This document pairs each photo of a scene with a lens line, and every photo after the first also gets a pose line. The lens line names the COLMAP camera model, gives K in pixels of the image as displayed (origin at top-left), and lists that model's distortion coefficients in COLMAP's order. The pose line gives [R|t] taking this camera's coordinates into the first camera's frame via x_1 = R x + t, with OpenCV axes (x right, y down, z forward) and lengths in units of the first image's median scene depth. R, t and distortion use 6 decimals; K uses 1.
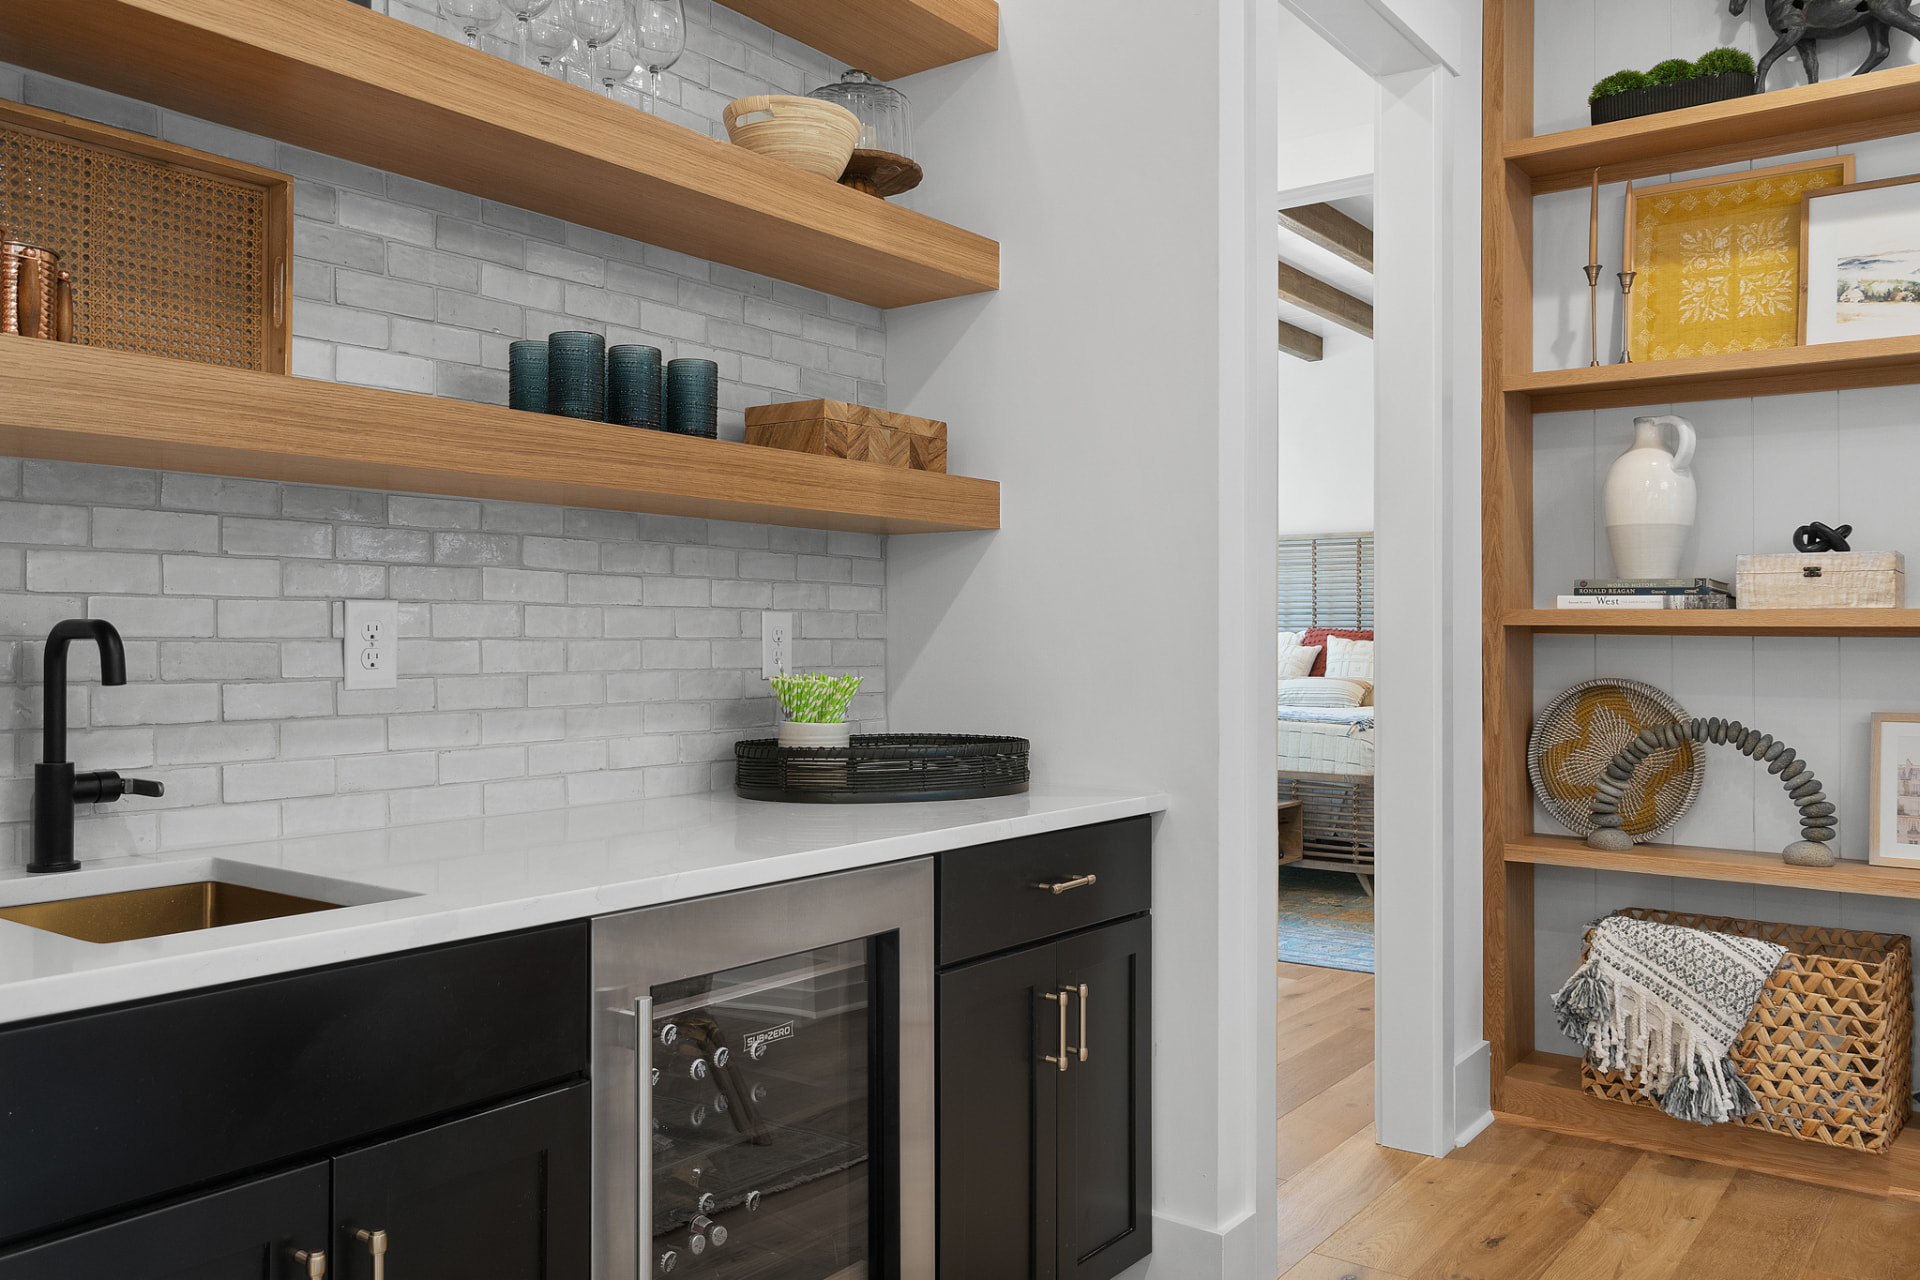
lens RADIAL K [[1458.3, 0, 960.0], [0, 1458.3, 640.0], [0, 0, 1]] dist [-0.002343, -0.001449]
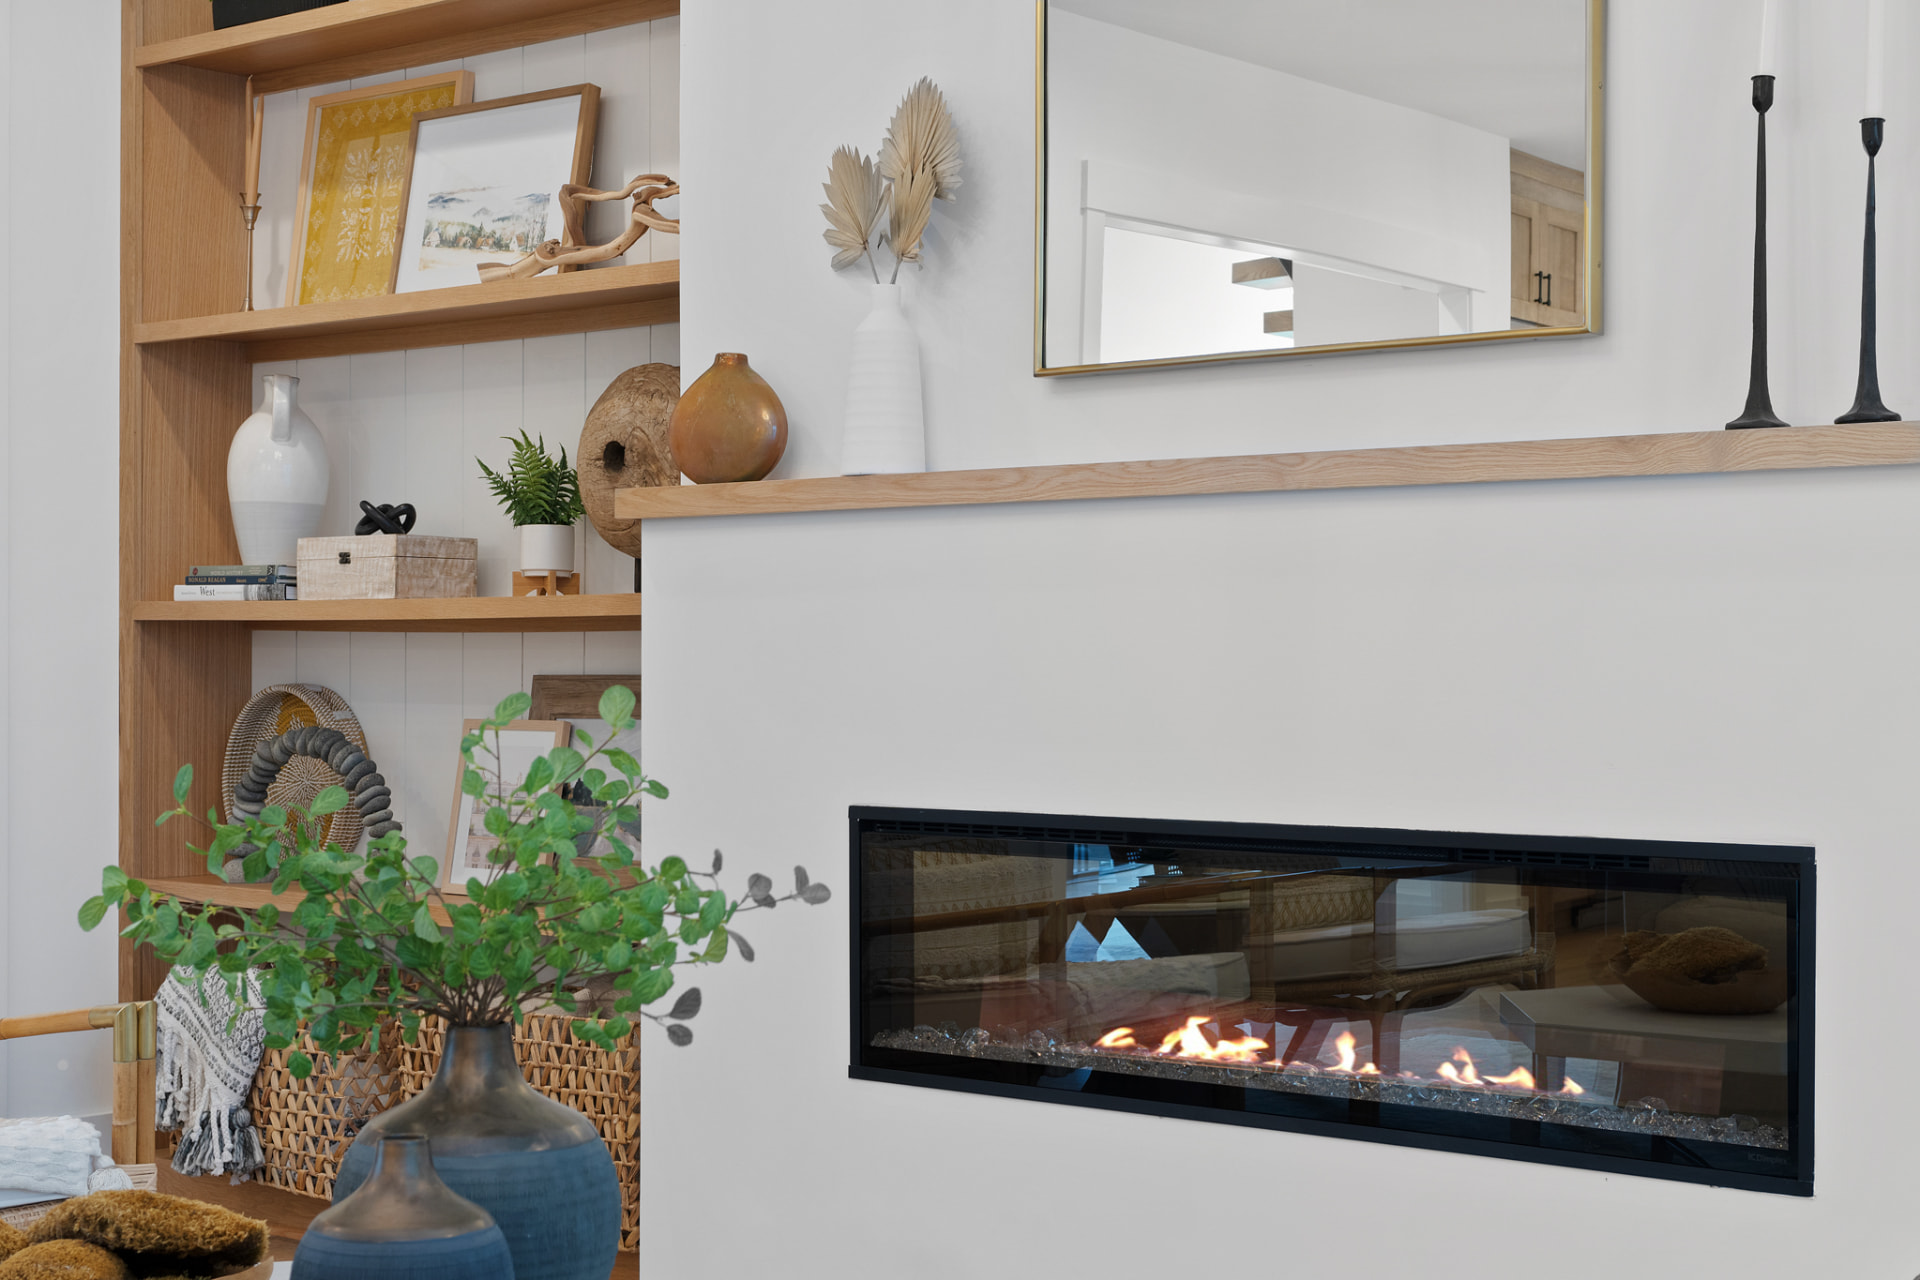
lens RADIAL K [[2988.2, 0, 960.0], [0, 2988.2, 640.0], [0, 0, 1]] dist [-0.001592, 0.089972]
pose [[0.997686, -0.005802, -0.067737, 1.039654], [0.005449, 0.999971, -0.005399, 0.014300], [0.067766, 0.005018, 0.997689, -0.752735]]
